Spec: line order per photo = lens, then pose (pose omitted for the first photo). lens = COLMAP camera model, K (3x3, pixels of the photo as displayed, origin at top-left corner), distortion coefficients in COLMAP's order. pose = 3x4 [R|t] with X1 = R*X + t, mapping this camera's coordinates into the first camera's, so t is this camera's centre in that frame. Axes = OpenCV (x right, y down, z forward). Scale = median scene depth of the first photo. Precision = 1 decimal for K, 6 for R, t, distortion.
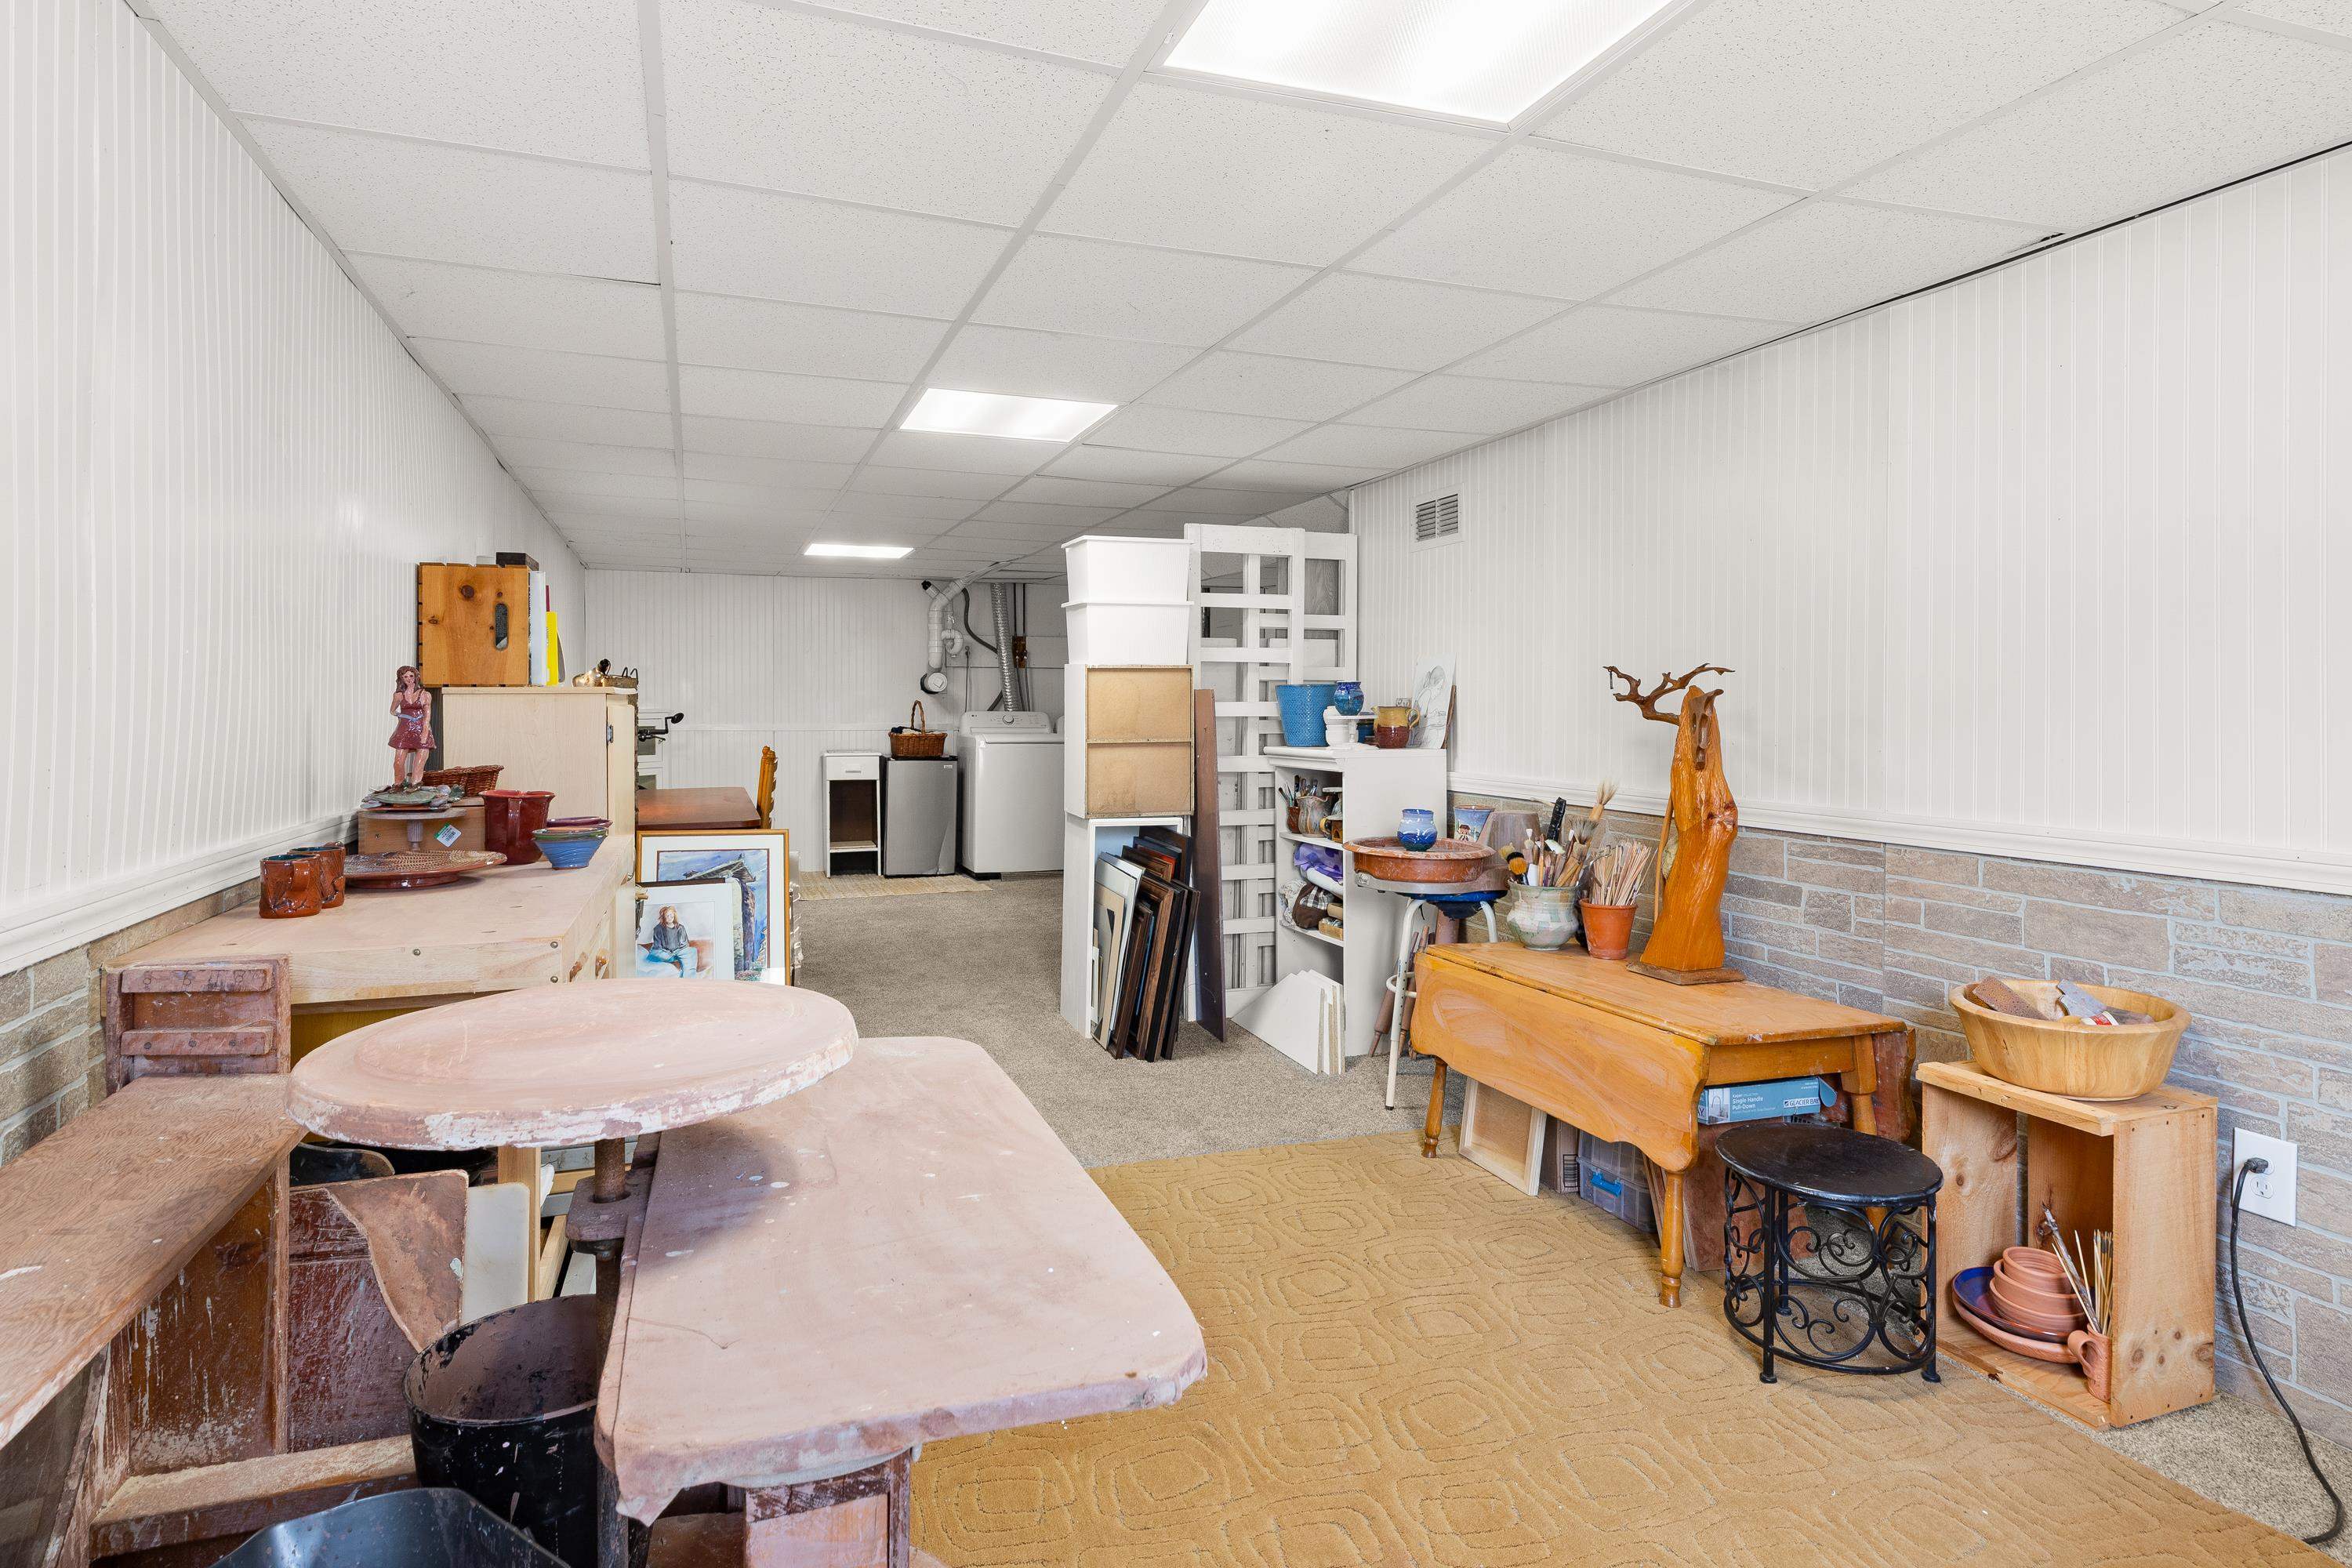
lens RADIAL K [[1289.3, 0, 1140.2], [0, 1289.3, 721.0], [0, 0, 1]] dist [0.019057, 0.000031]
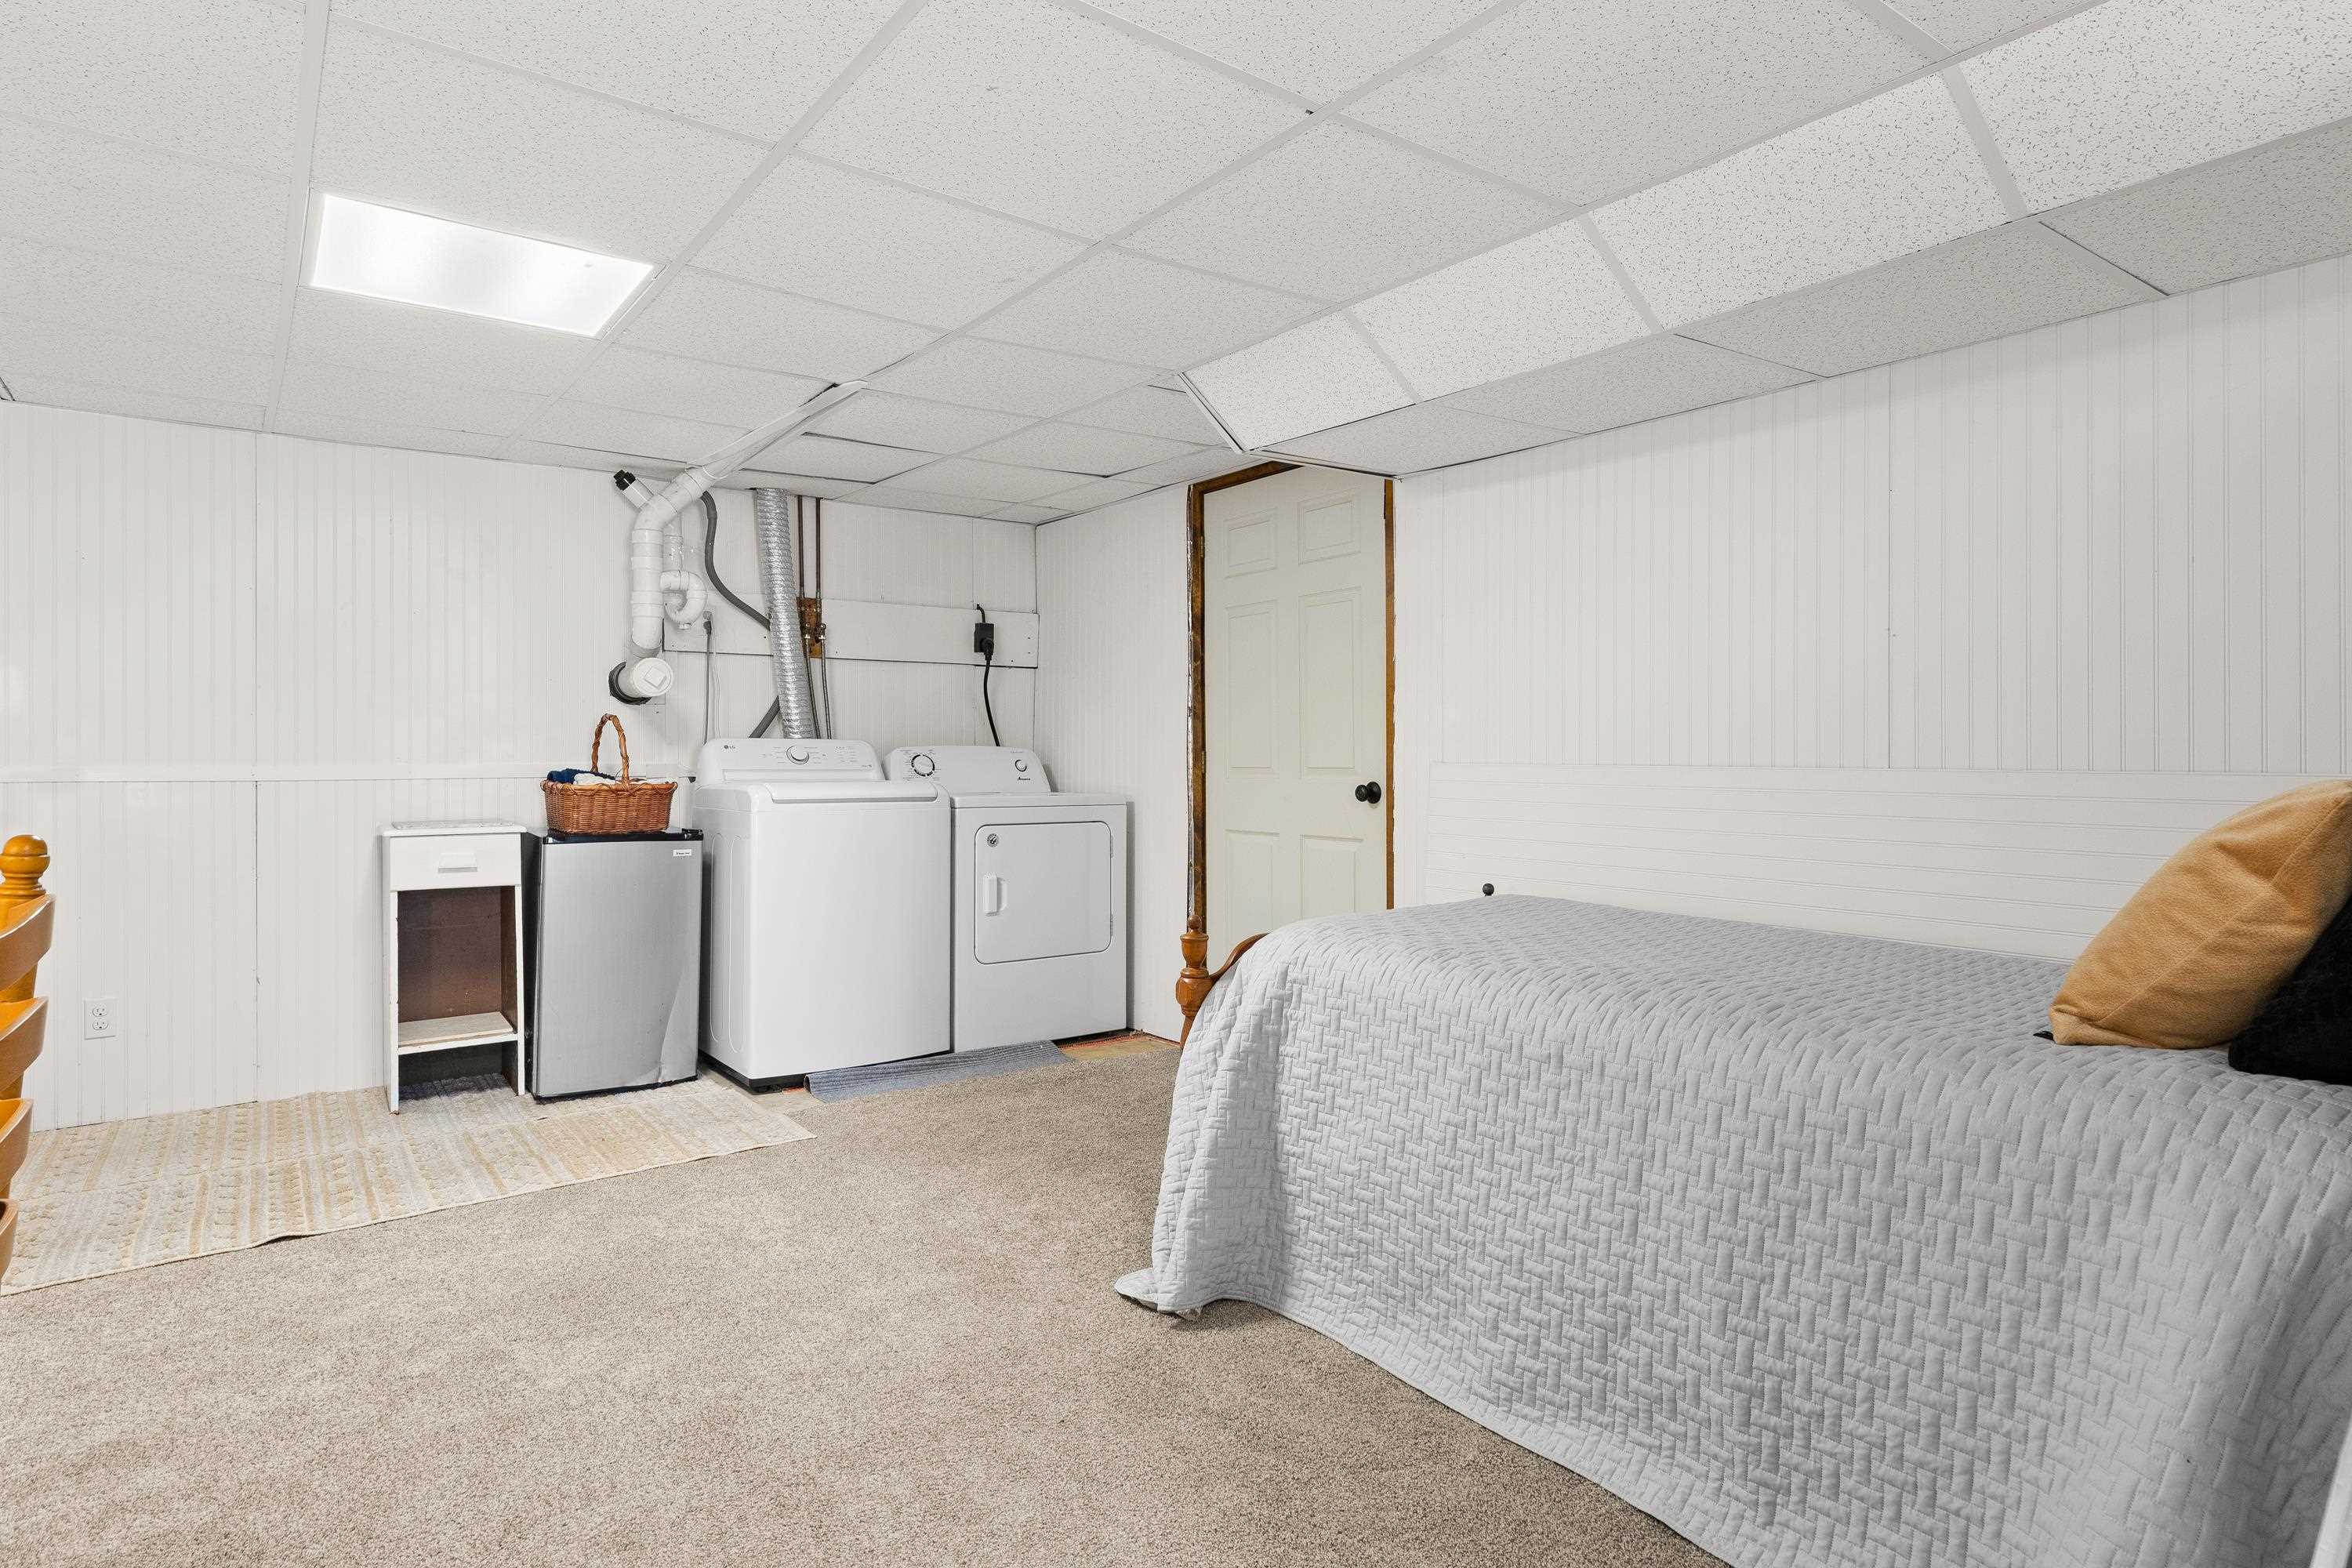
lens RADIAL K [[1289.3, 0, 1183.6], [0, 1289.3, 759.0], [0, 0, 1]] dist [0.019057, 0.000031]
pose [[0.954409, -0.002596, 0.298490, -0.112996], [0.003261, 0.999993, -0.001731, 0.002104], [-0.298484, 0.002625, 0.954411, 0.481655]]
